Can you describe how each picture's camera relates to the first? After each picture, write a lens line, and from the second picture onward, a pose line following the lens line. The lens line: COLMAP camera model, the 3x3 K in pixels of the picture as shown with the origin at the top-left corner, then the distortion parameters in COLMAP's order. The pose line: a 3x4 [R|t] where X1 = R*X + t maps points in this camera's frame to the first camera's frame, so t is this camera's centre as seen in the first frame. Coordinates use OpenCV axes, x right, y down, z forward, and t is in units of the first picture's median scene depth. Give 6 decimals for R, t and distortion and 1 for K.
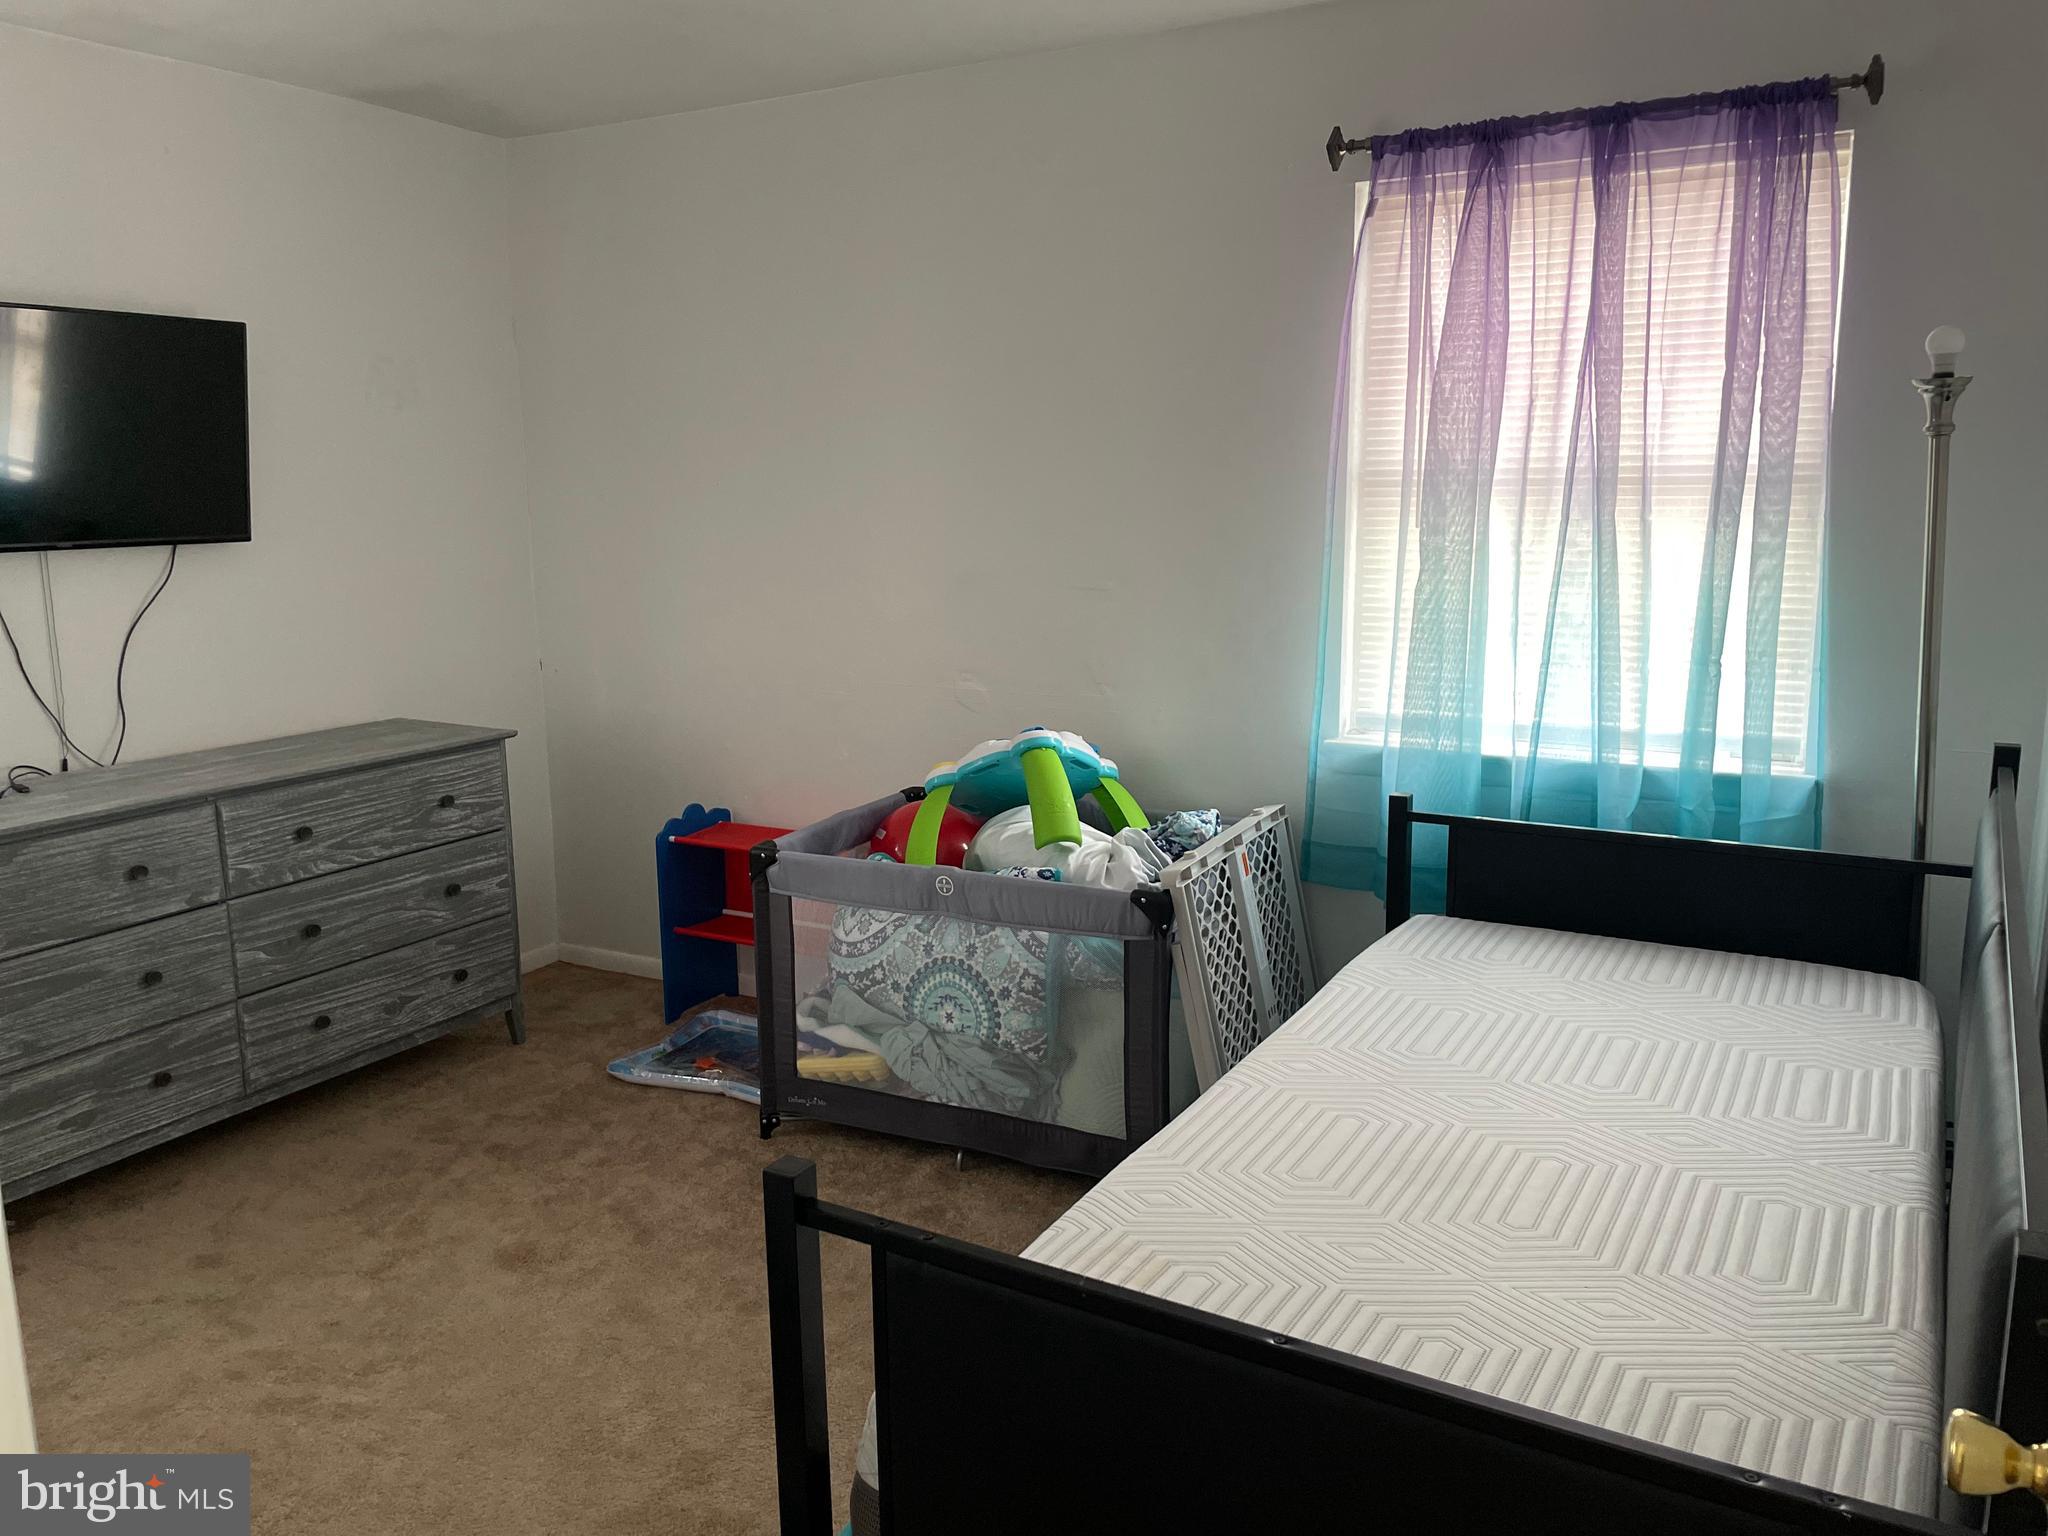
lens RADIAL K [[1572.5, 0, 1031.4], [0, 1572.5, 755.3], [0, 0, 1]] dist [0.067717, -0.086621]
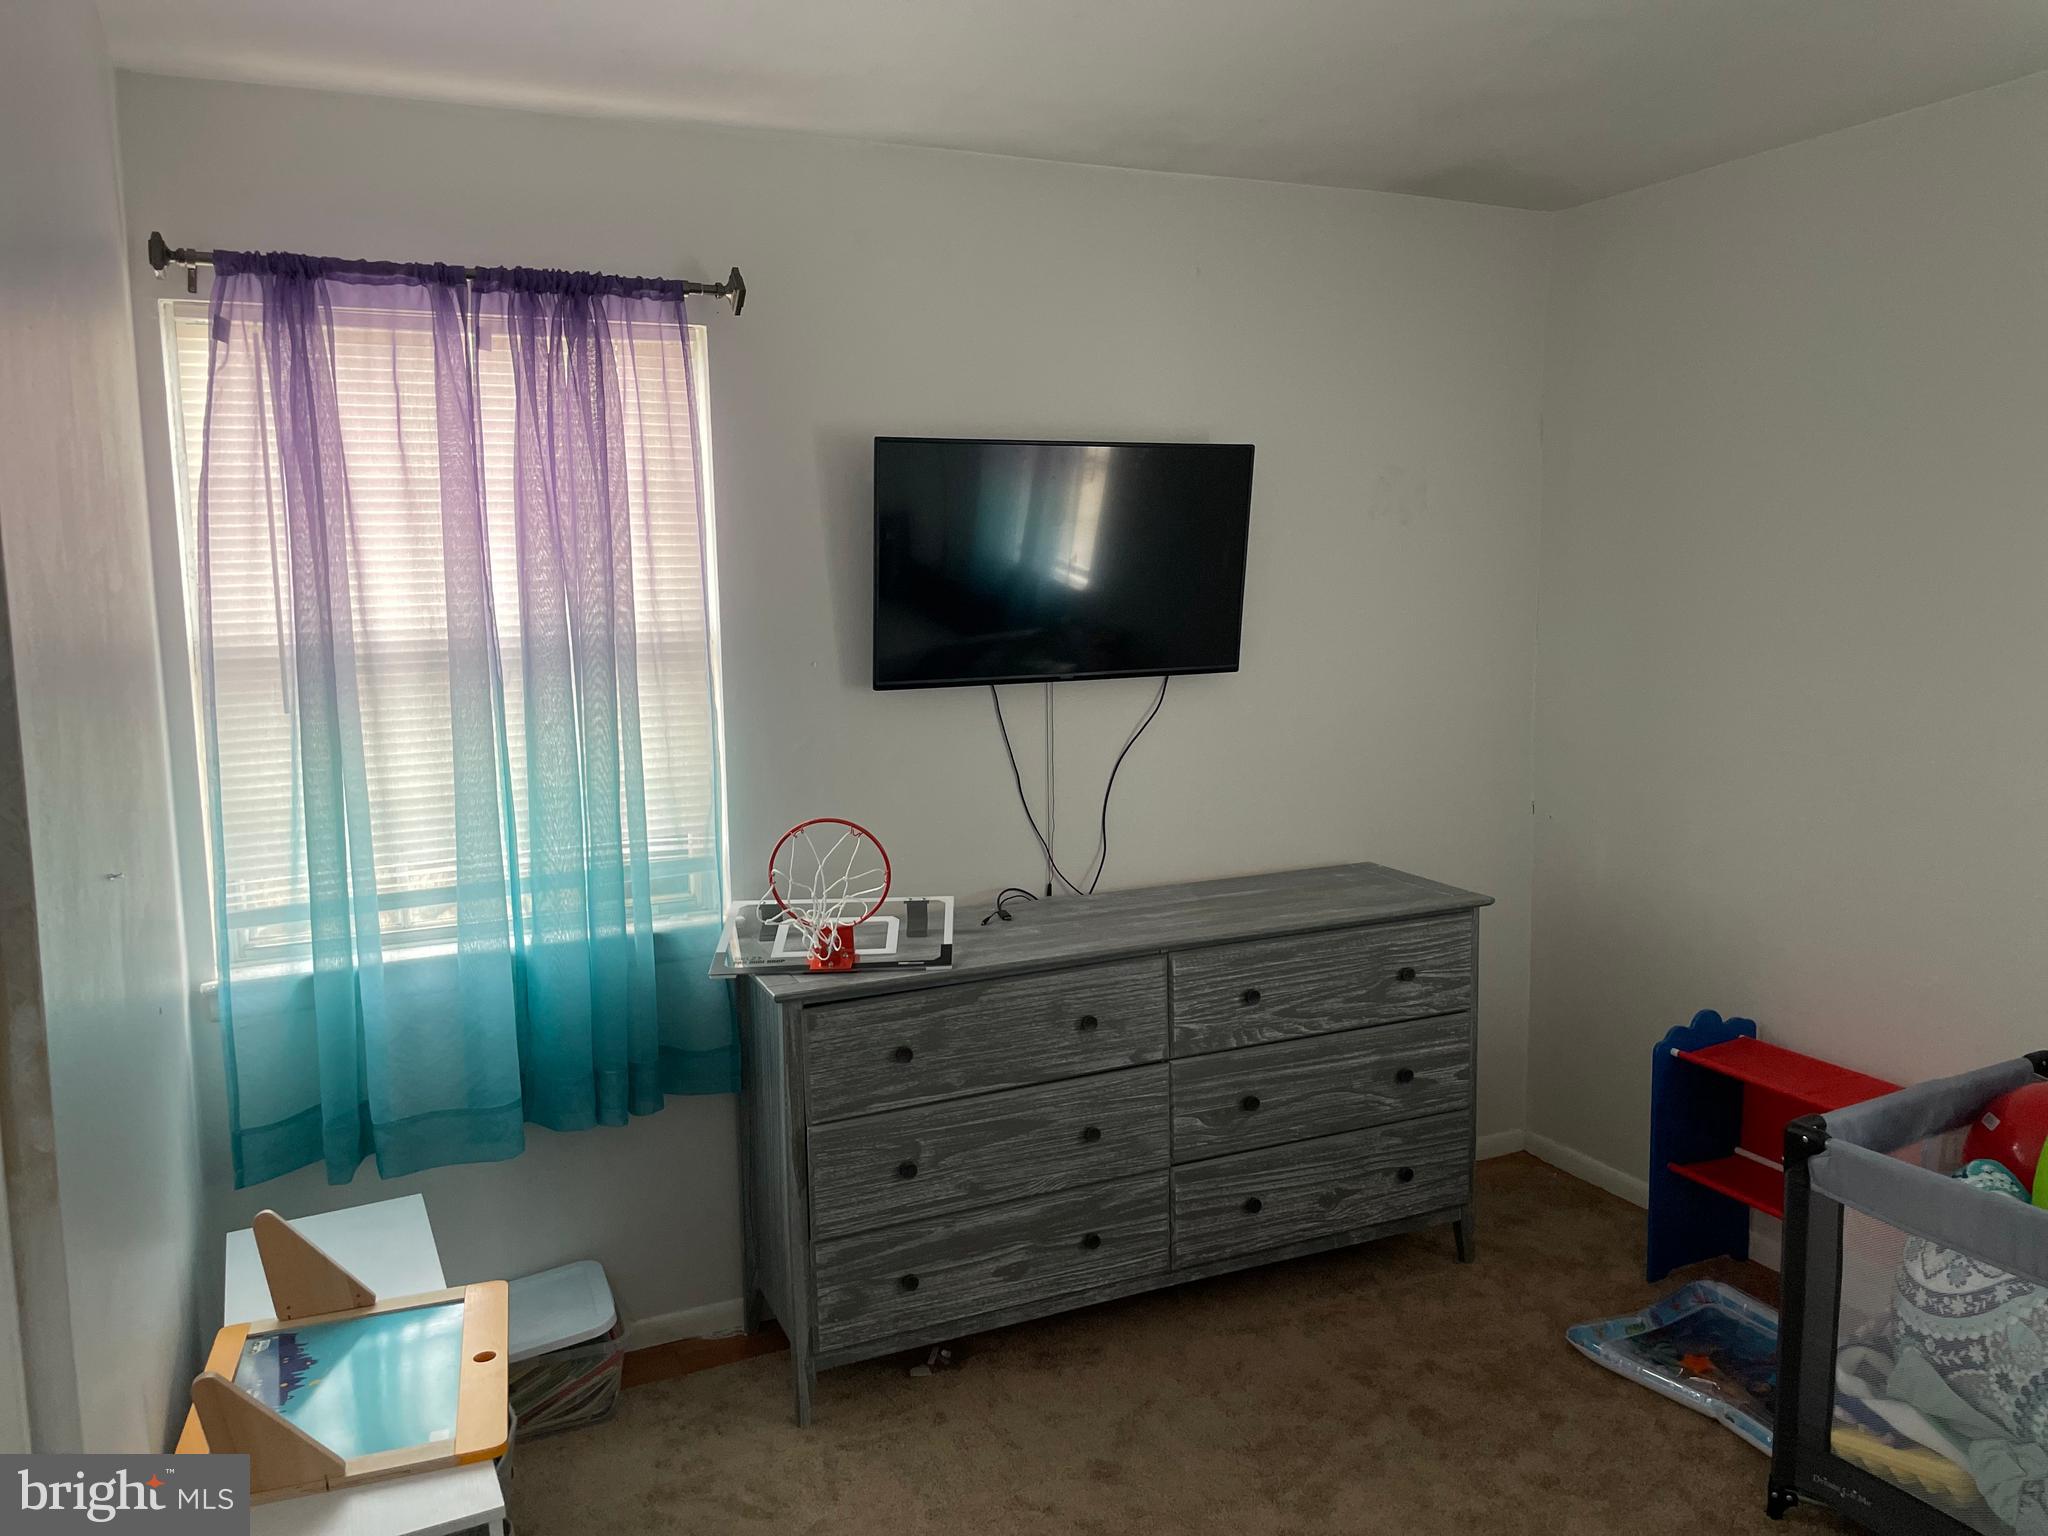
lens RADIAL K [[1572.5, 0, 1018.3], [0, 1572.5, 764.3], [0, 0, 1]] dist [0.067717, -0.086621]
pose [[0.809032, 0.071397, -0.583412, -0.045861], [-0.094829, 0.995447, -0.009680, -0.063751], [0.580064, 0.063156, 0.812119, 0.175858]]
